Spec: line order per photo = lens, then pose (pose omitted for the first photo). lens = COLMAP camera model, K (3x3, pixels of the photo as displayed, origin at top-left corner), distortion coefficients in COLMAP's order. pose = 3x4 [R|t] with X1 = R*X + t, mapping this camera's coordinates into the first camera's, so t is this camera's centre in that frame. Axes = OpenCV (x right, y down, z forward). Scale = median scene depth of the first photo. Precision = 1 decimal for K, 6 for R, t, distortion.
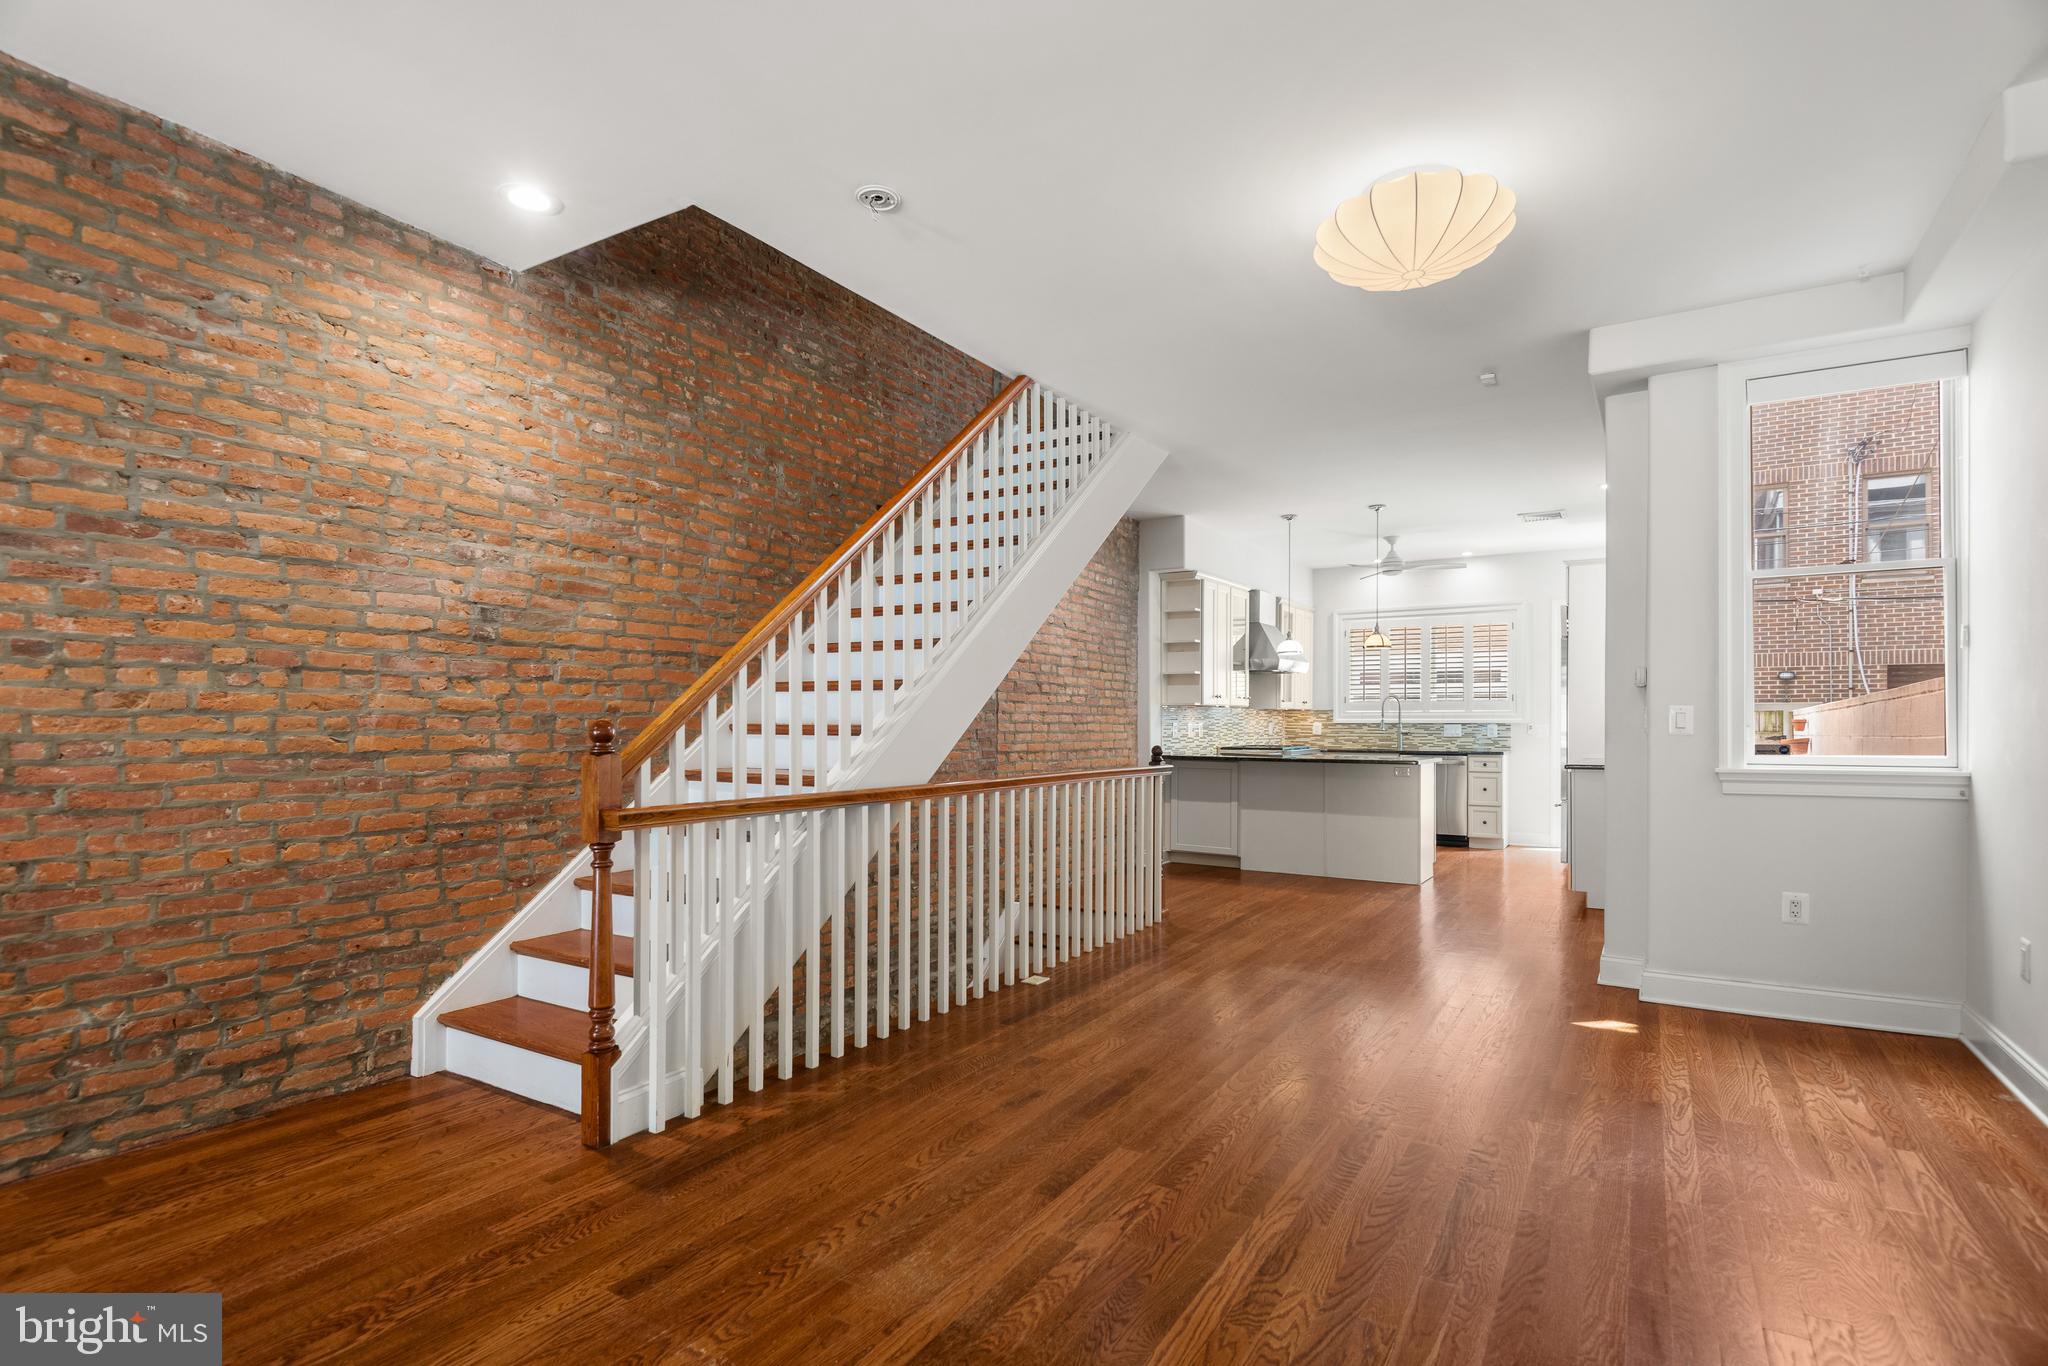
lens RADIAL K [[1033.2, 0, 1013.7], [0, 1033.2, 718.7], [0, 0, 1]] dist [0.016692, -0.009145]
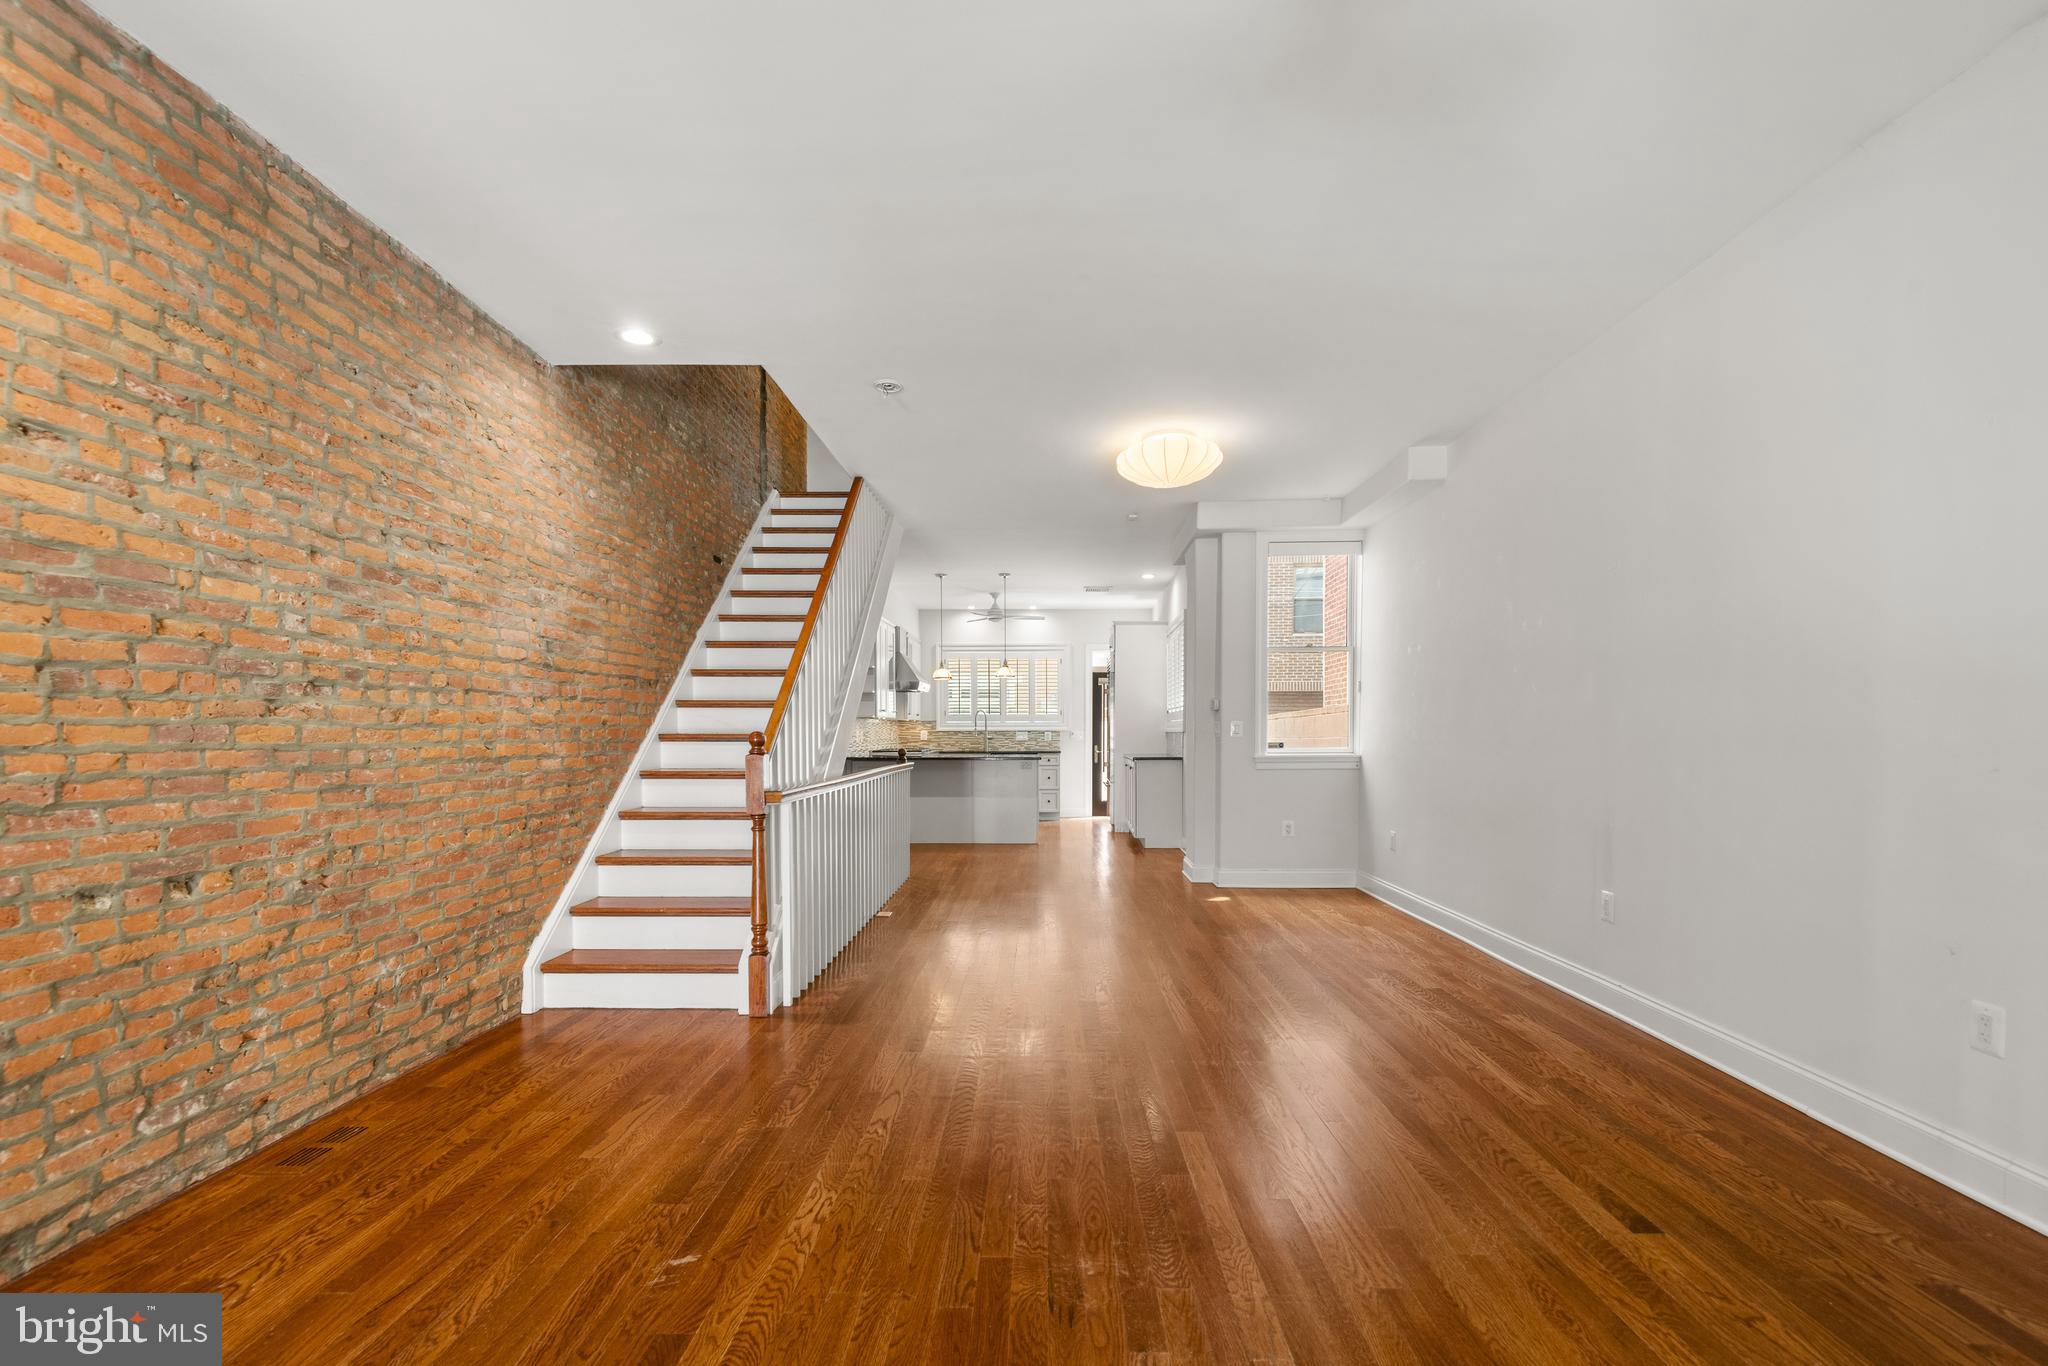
lens RADIAL K [[952.7, 0, 1033.1], [0, 952.7, 761.4], [0, 0, 1]] dist [0.030815, -0.016385]
pose [[0.862649, -0.019088, 0.505442, -0.505765], [0.000541, 0.999322, 0.036816, -0.003819], [-0.505802, -0.031486, 0.862075, -0.248217]]
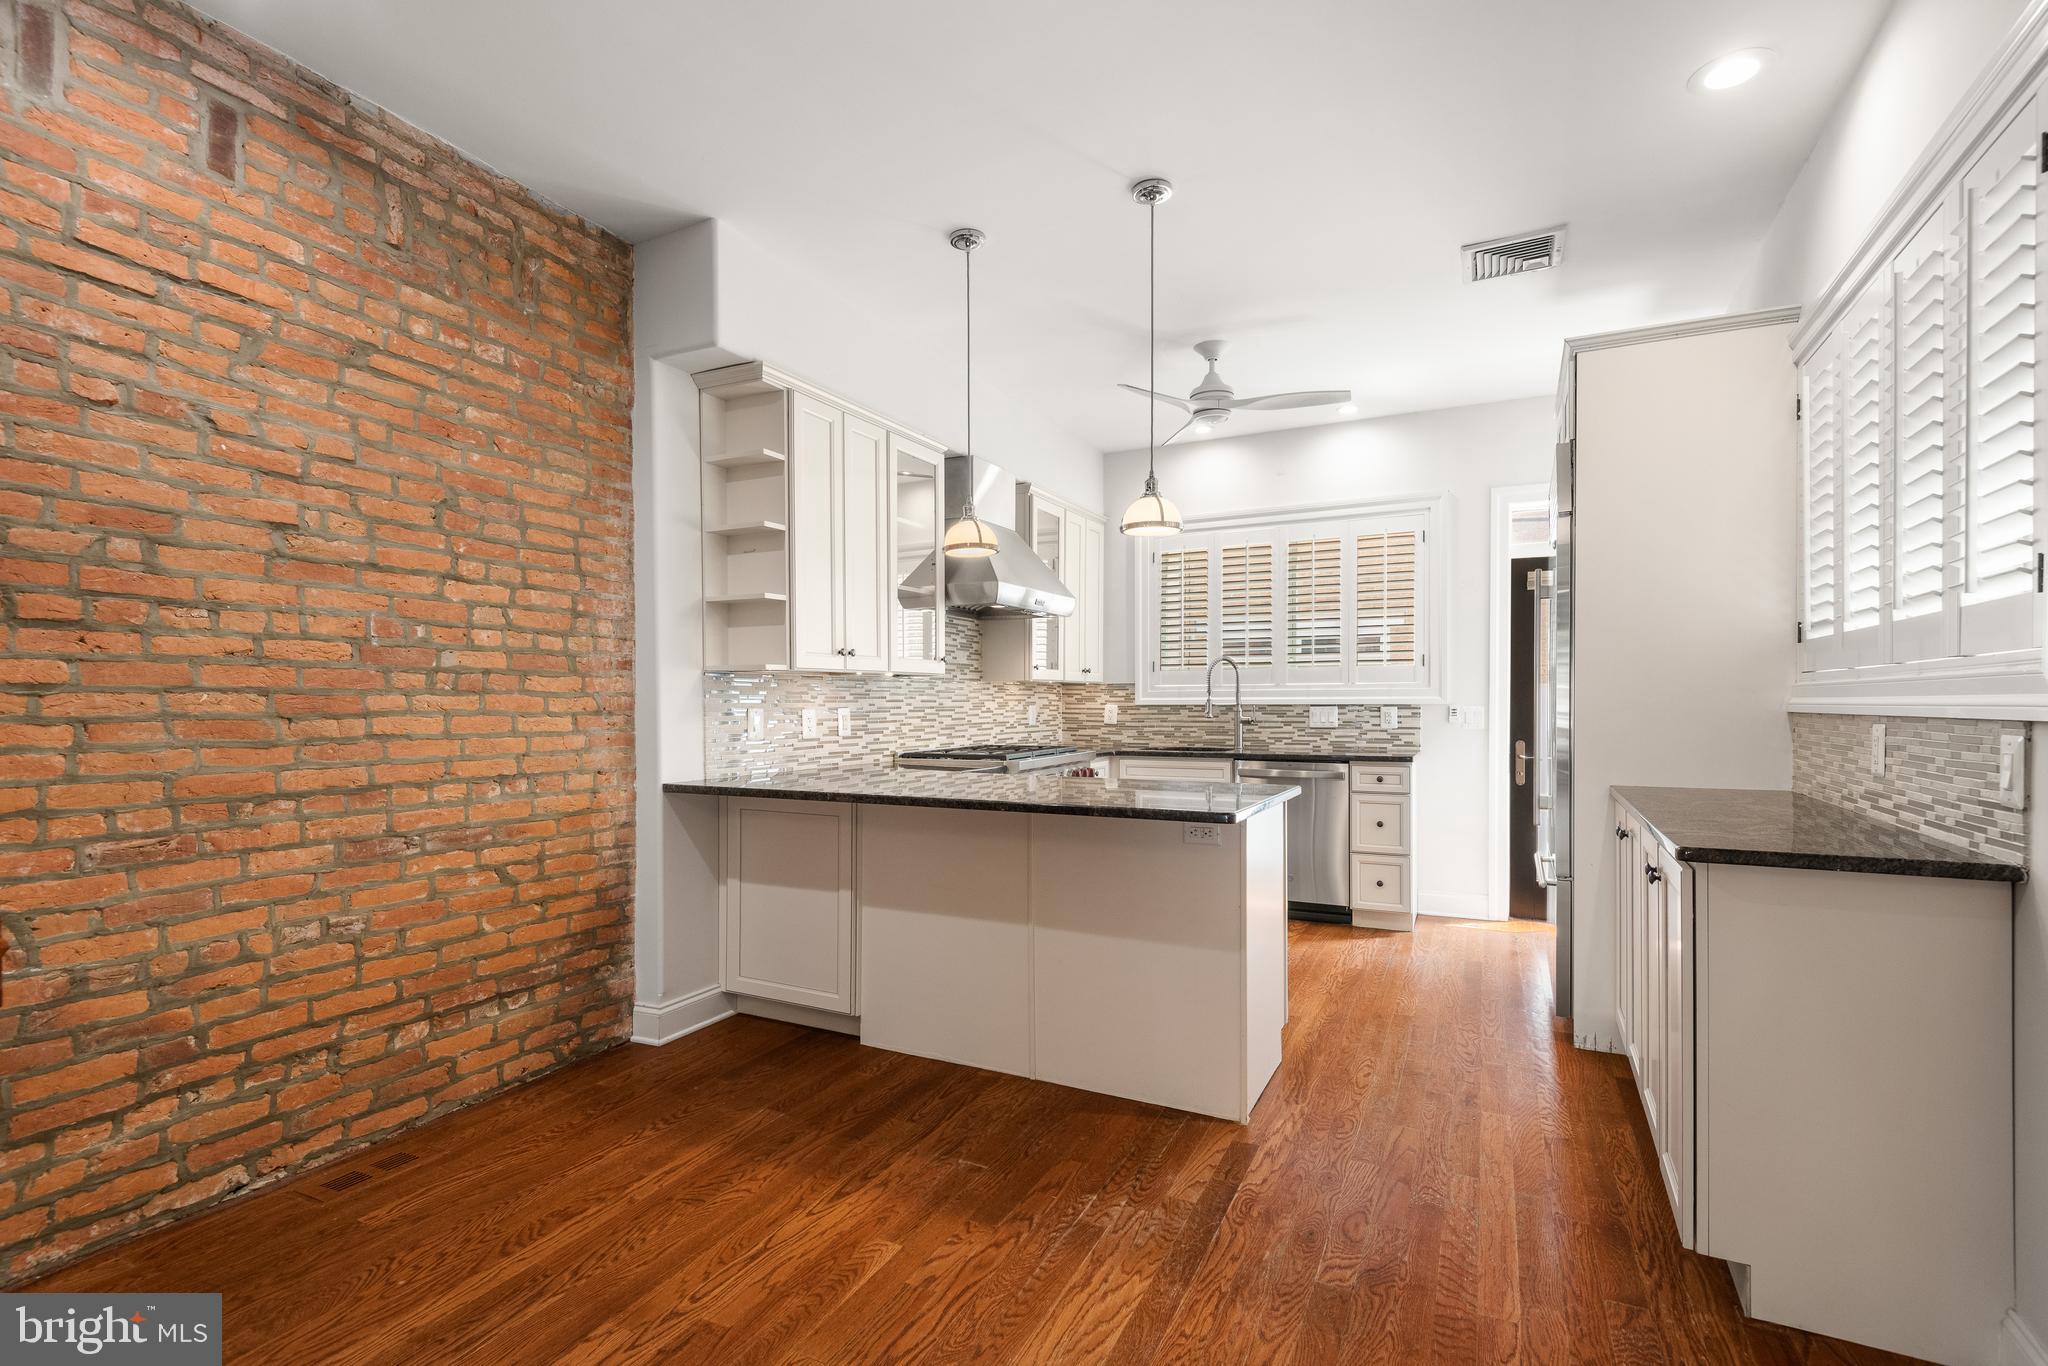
lens RADIAL K [[952.7, 0, 1027.8], [0, 952.7, 709.4], [0, 0, 1]] dist [0.030815, -0.016385]
pose [[0.994912, -0.006464, 0.100541, 0.496933], [0.005210, 0.999905, 0.012736, -0.001823], [-0.100614, -0.012147, 0.994851, 1.173467]]
